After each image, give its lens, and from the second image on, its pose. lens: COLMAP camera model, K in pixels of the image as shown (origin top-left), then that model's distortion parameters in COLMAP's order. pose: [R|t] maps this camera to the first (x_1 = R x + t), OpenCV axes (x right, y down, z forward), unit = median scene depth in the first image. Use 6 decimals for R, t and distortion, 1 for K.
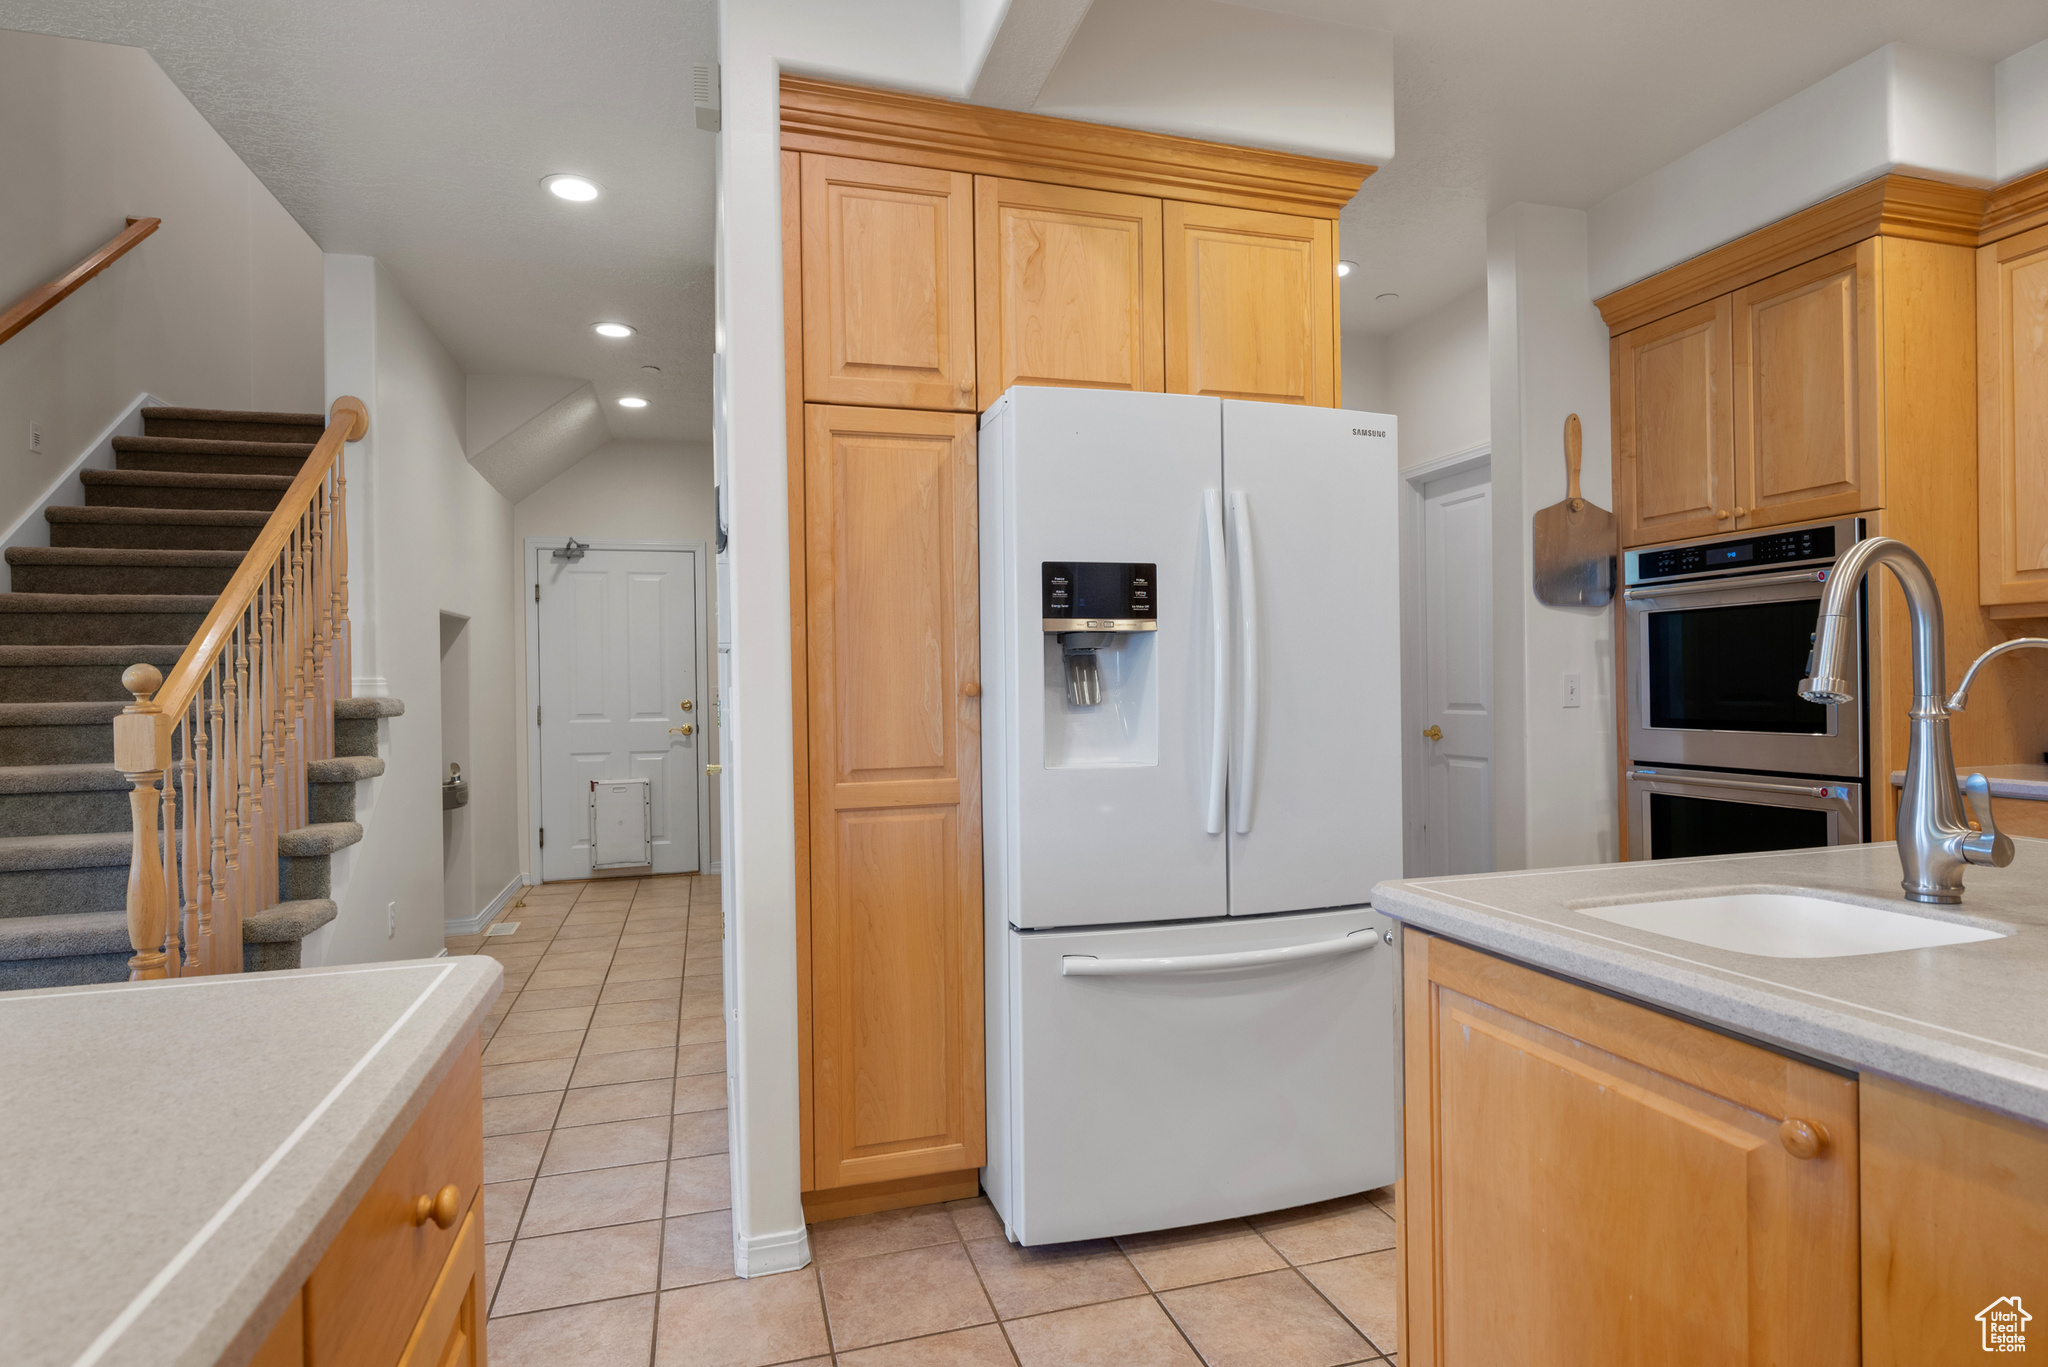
lens RADIAL K [[1090.7, 0, 1019.2], [0, 1090.7, 684.8], [0, 0, 1]] dist [-0.000360, 0.001176]
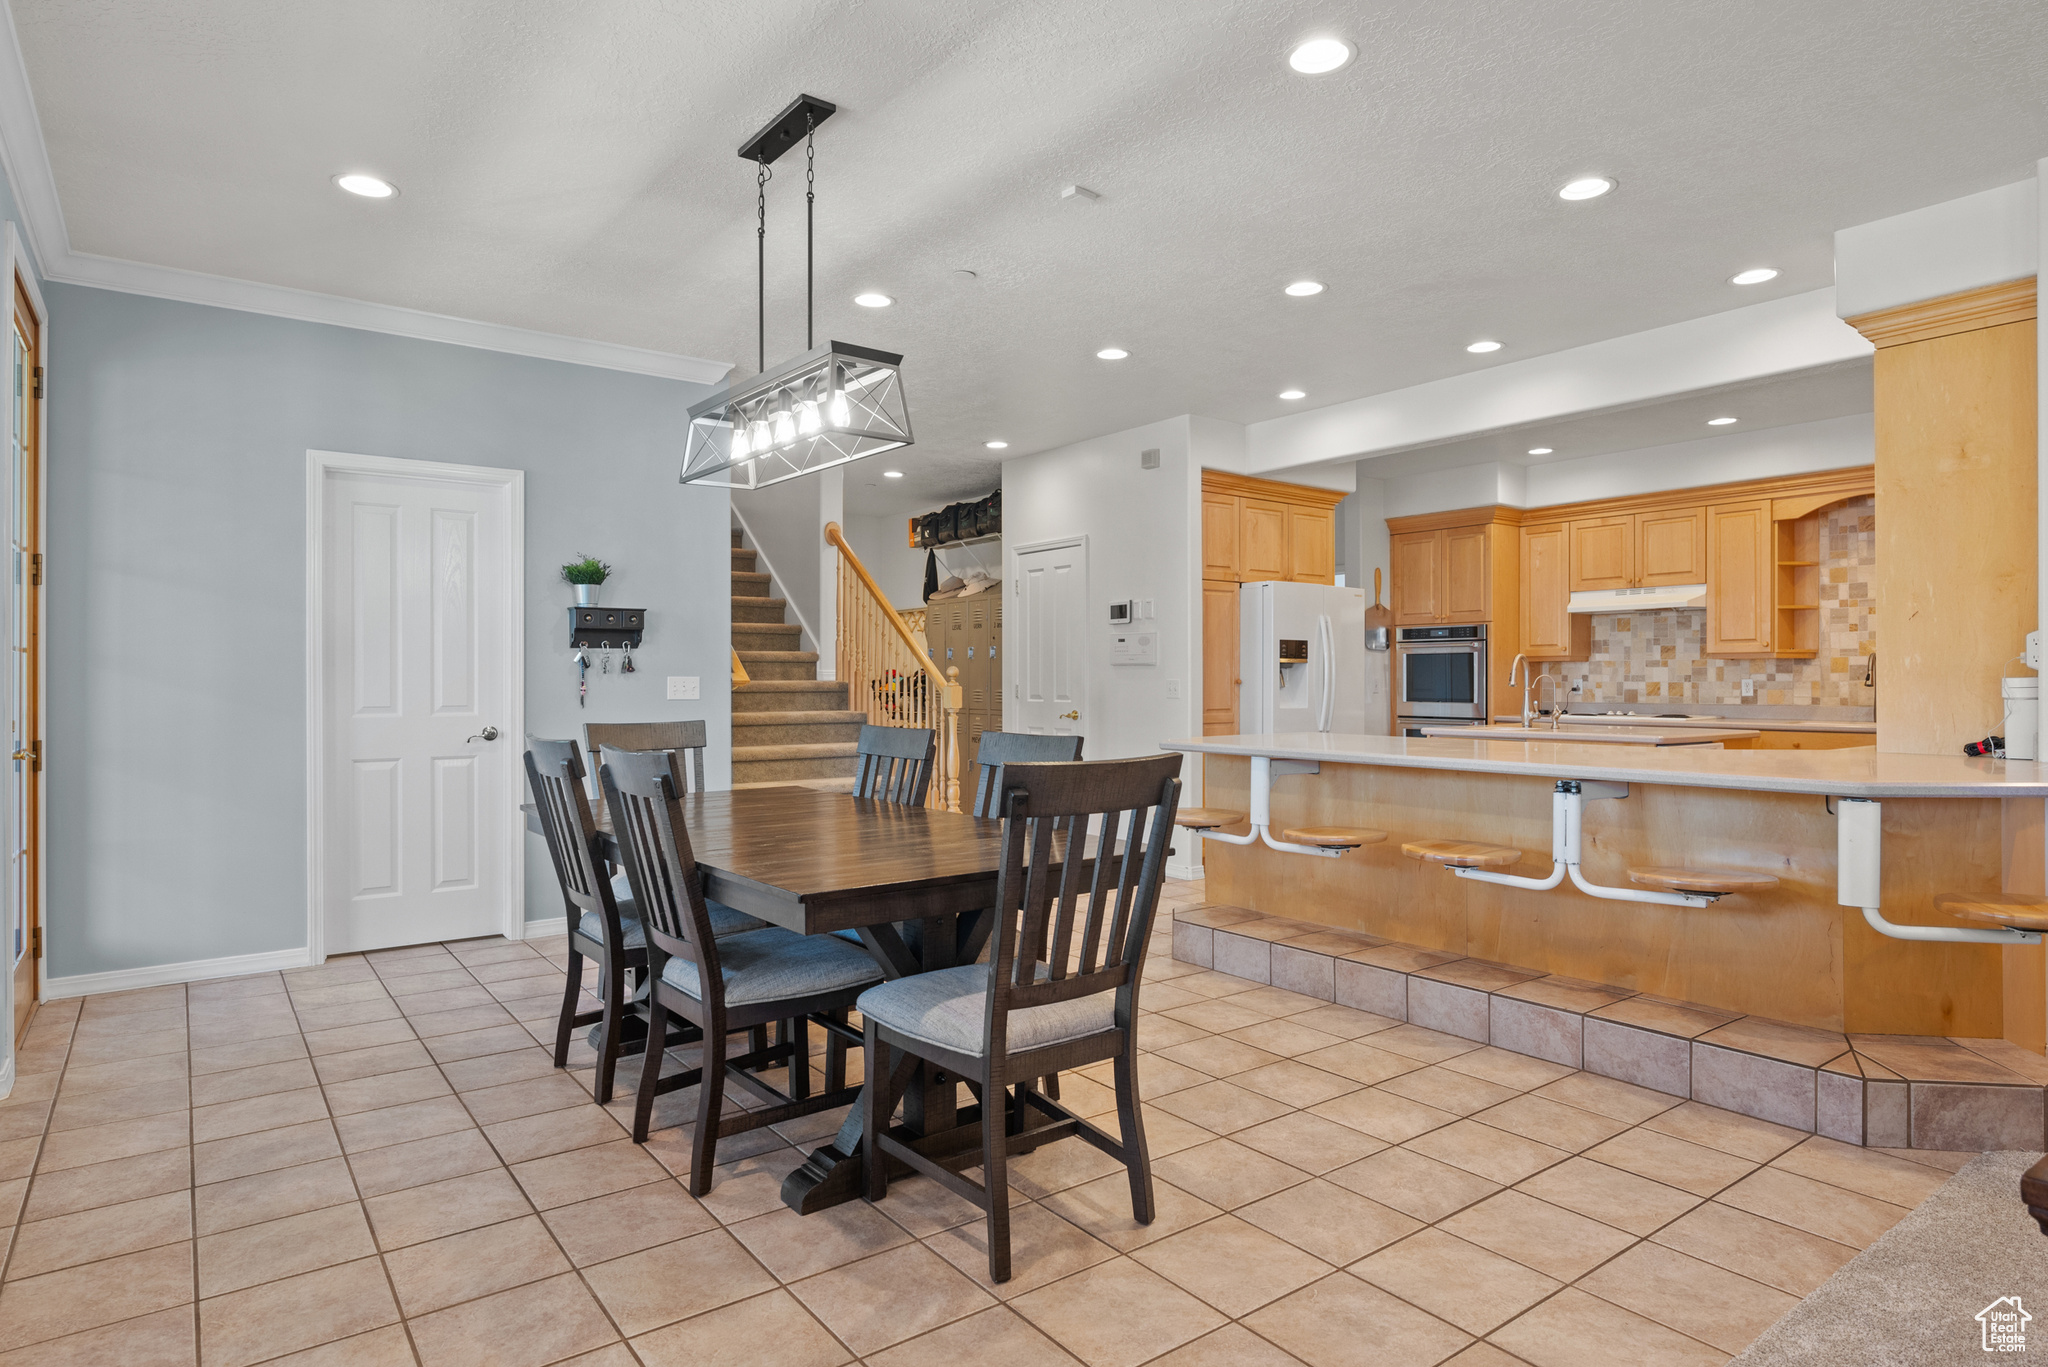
lens RADIAL K [[1090.7, 0, 1035.1], [0, 1090.7, 680.1], [0, 0, 1]] dist [-0.000360, 0.001176]
pose [[0.941954, 0.015953, 0.335364, -1.166241], [-0.016005, 0.999869, -0.002607, 0.013368], [-0.335361, -0.002912, 0.942085, -1.158600]]
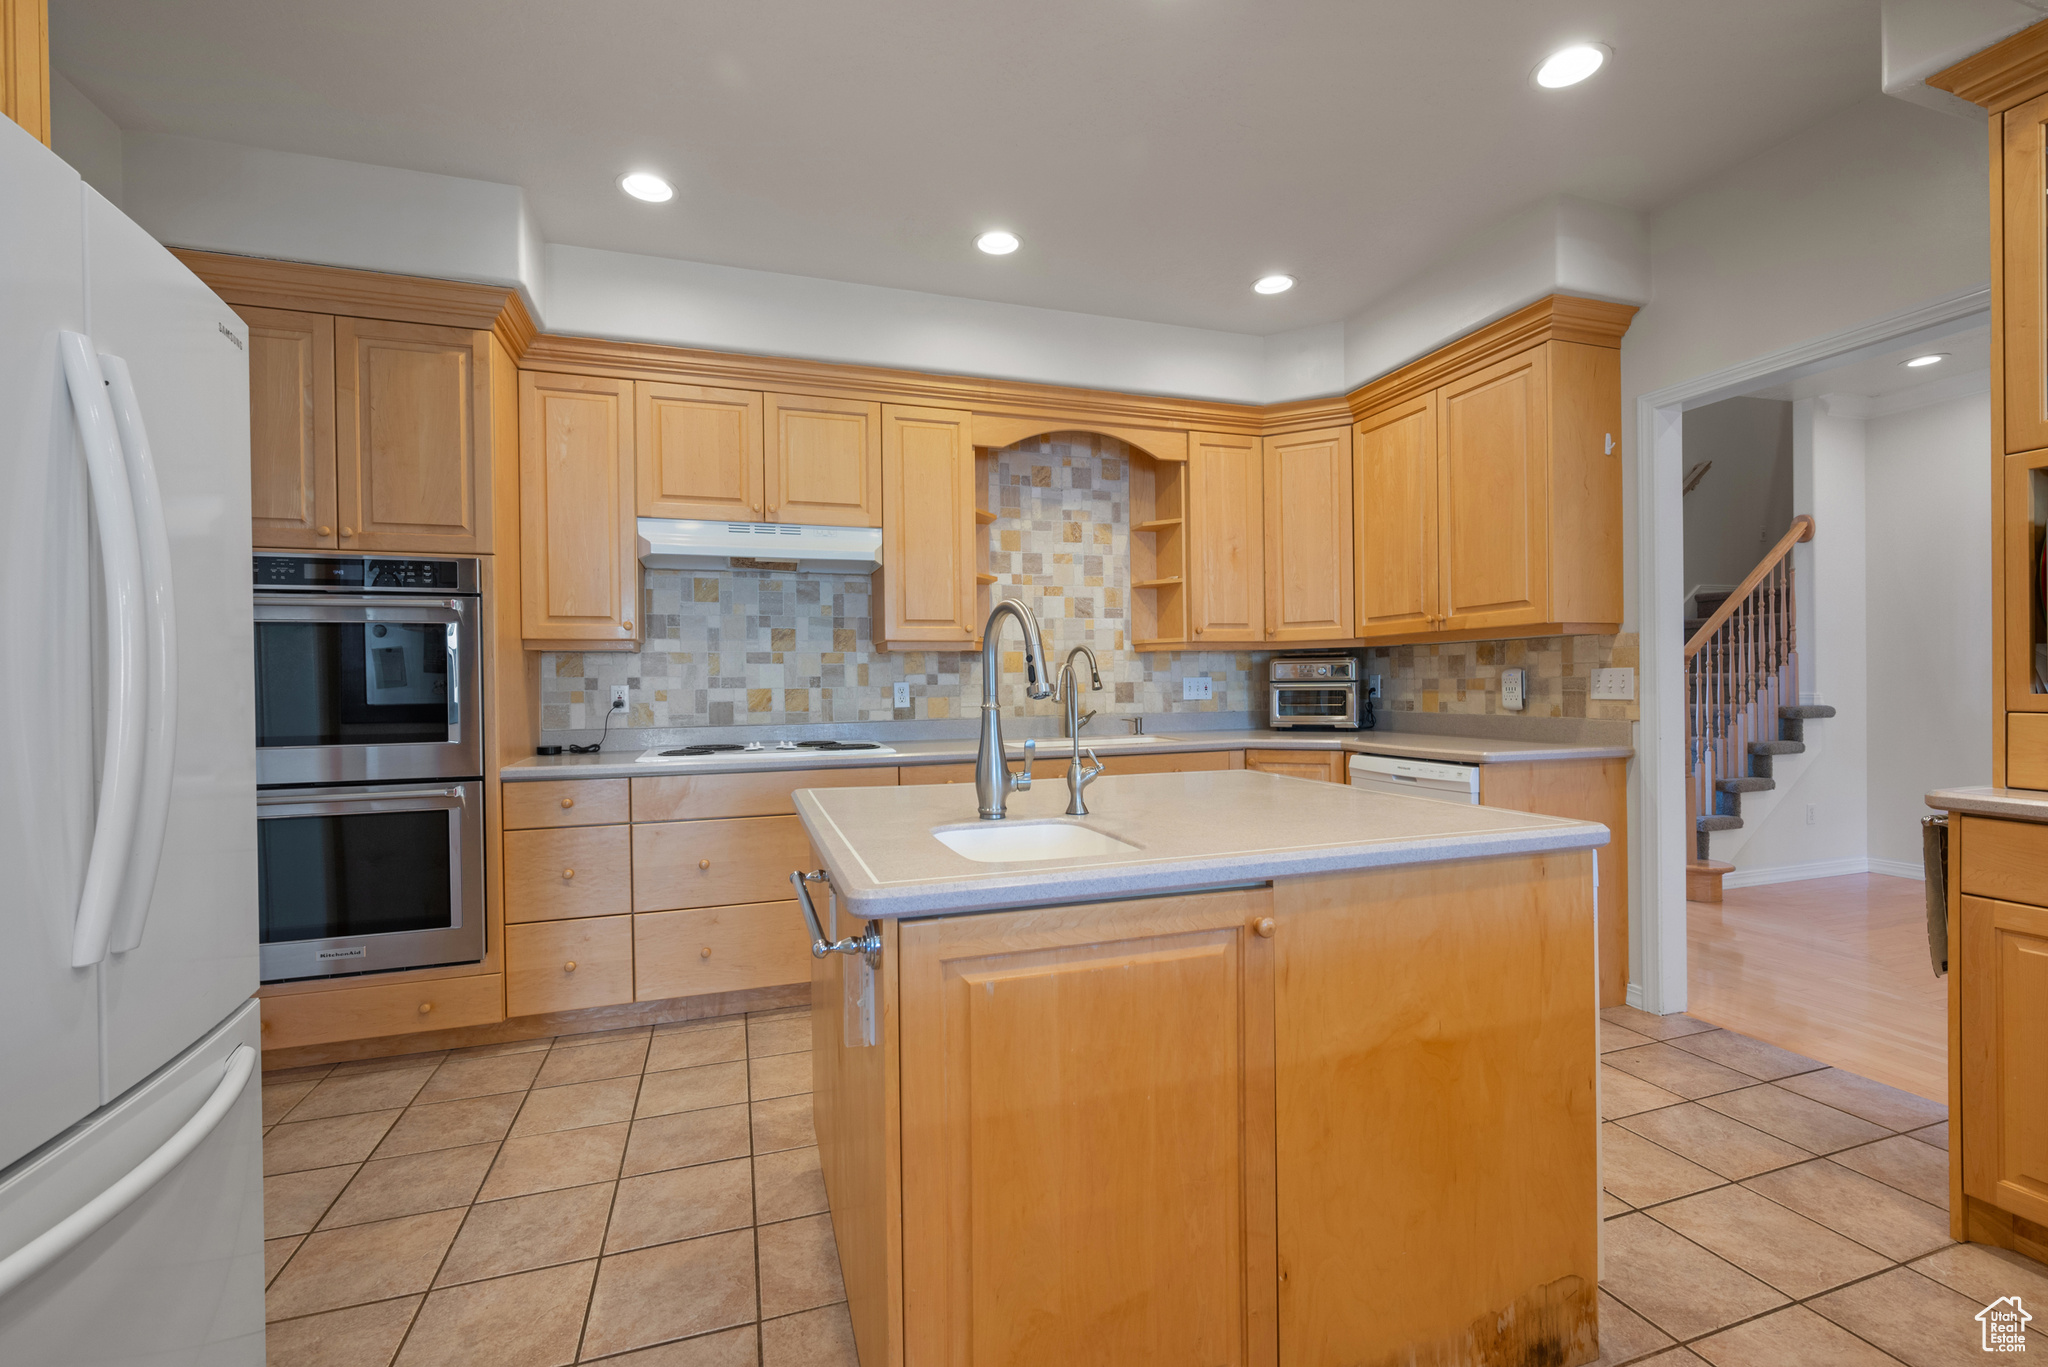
lens RADIAL K [[887.4, 0, 1038.6], [0, 887.4, 693.8], [0, 0, 1]] dist [-0.003392, -0.000269]
pose [[-0.049549, 0.006614, 0.998750, -0.218701], [0.011115, 0.999920, -0.006070, 0.007138], [-0.998710, 0.010800, -0.049619, 0.414369]]
